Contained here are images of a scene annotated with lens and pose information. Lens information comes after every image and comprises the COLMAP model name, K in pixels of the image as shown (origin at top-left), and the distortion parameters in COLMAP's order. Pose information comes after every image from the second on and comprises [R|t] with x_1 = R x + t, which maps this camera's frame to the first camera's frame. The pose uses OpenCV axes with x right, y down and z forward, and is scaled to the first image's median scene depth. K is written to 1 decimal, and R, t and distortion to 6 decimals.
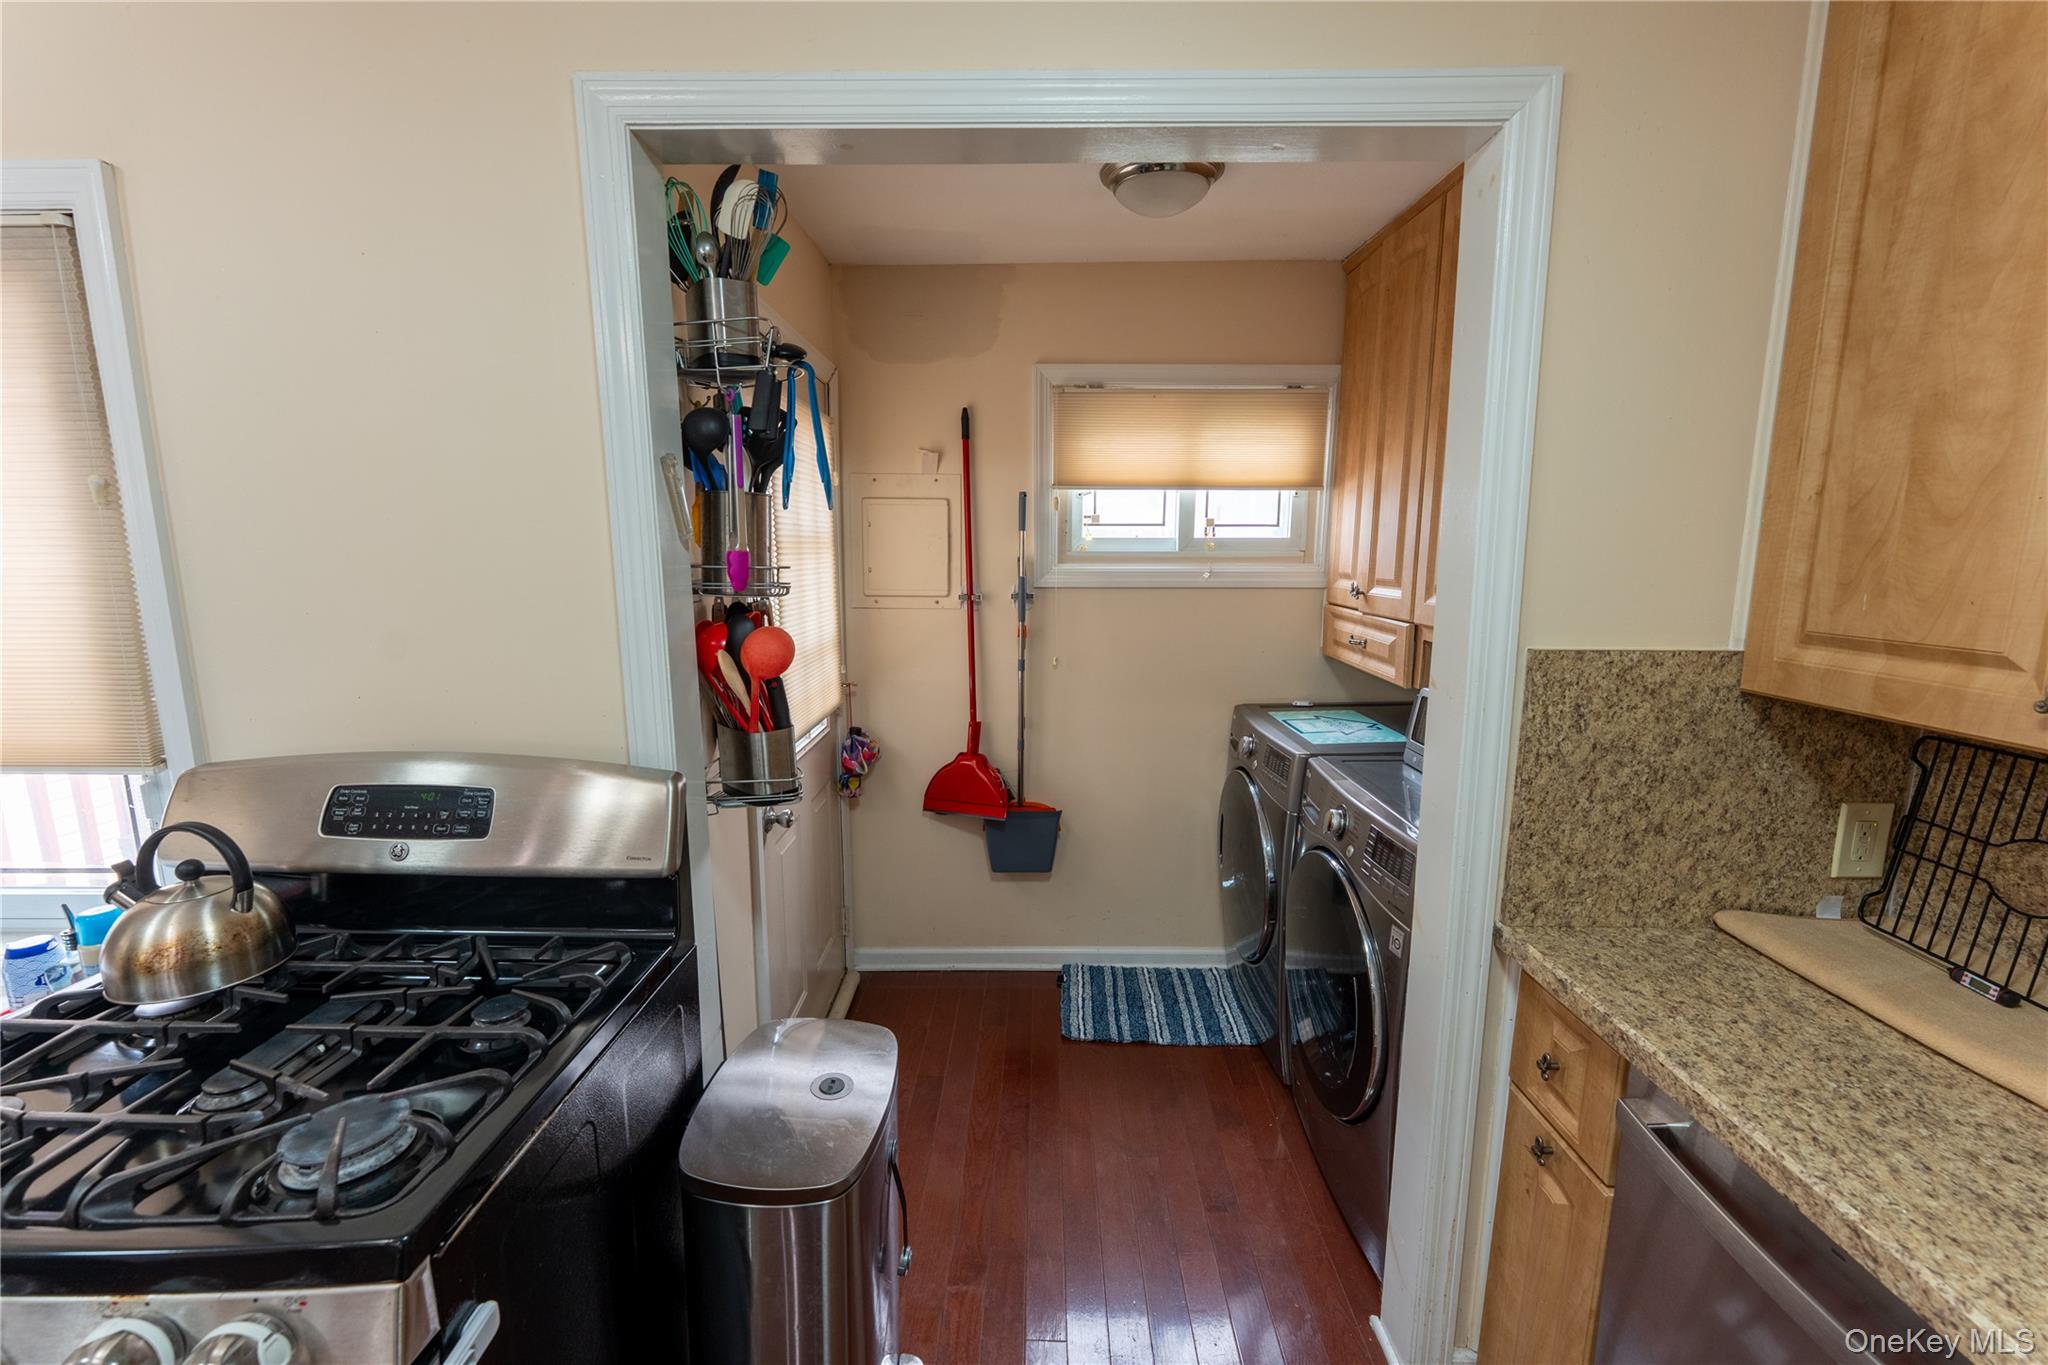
lens RADIAL K [[841.3, 0, 1027.3], [0, 841.3, 683.5], [0, 0, 1]] dist [-0.000561, -0.000198]
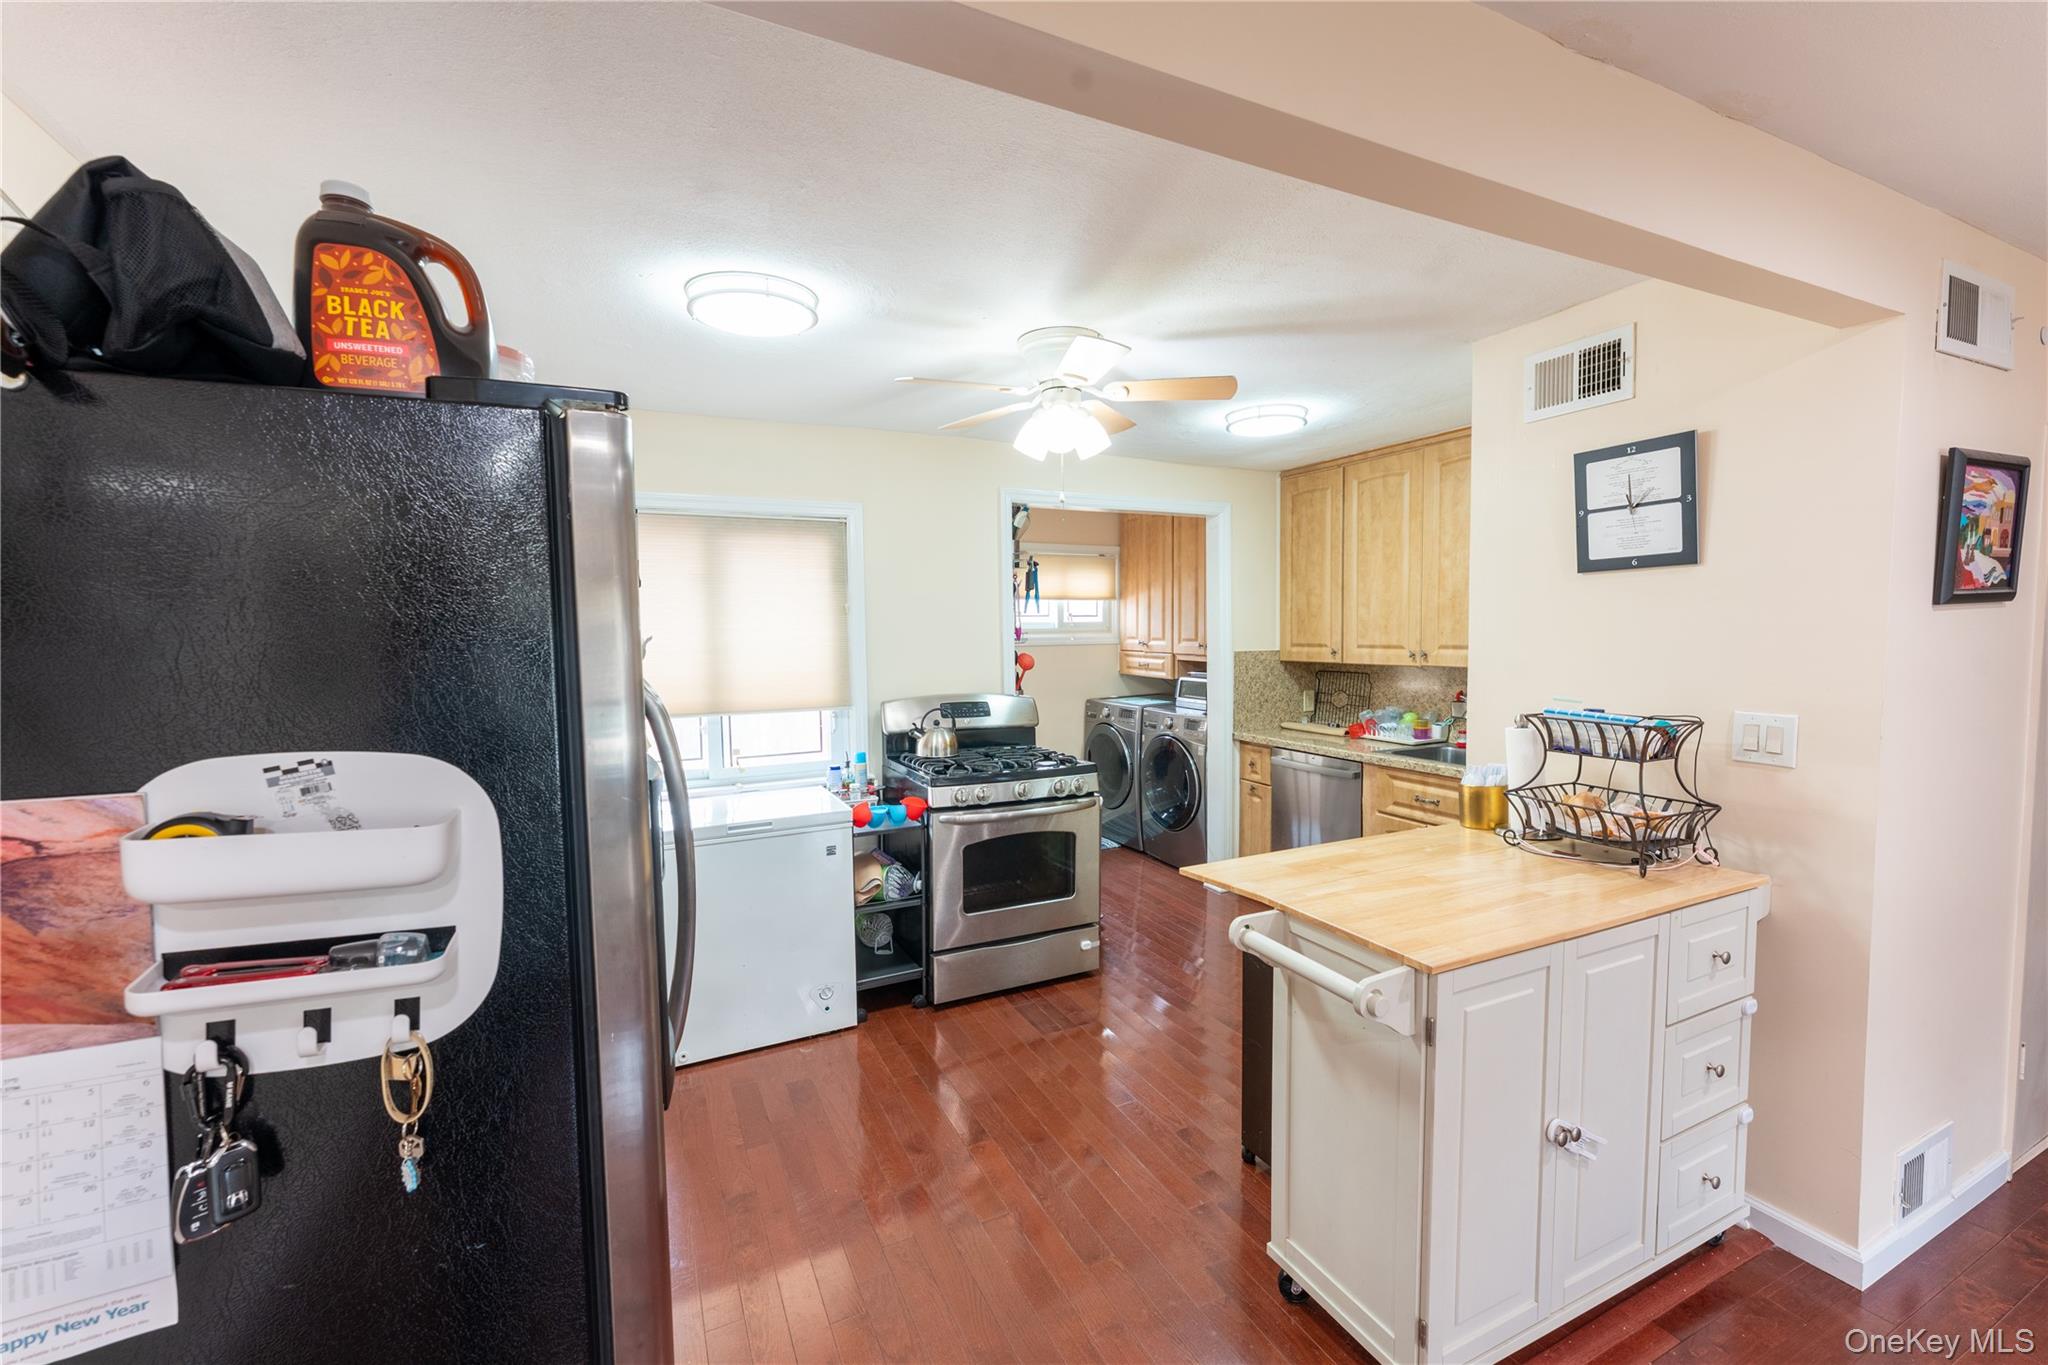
lens RADIAL K [[841.3, 0, 1023.0], [0, 841.3, 685.7], [0, 0, 1]] dist [-0.000561, -0.000198]
pose [[0.894924, -0.042901, 0.444152, -1.787397], [0.085547, 0.993399, -0.076417, 0.297992], [-0.437942, 0.106384, 0.892687, -1.772871]]
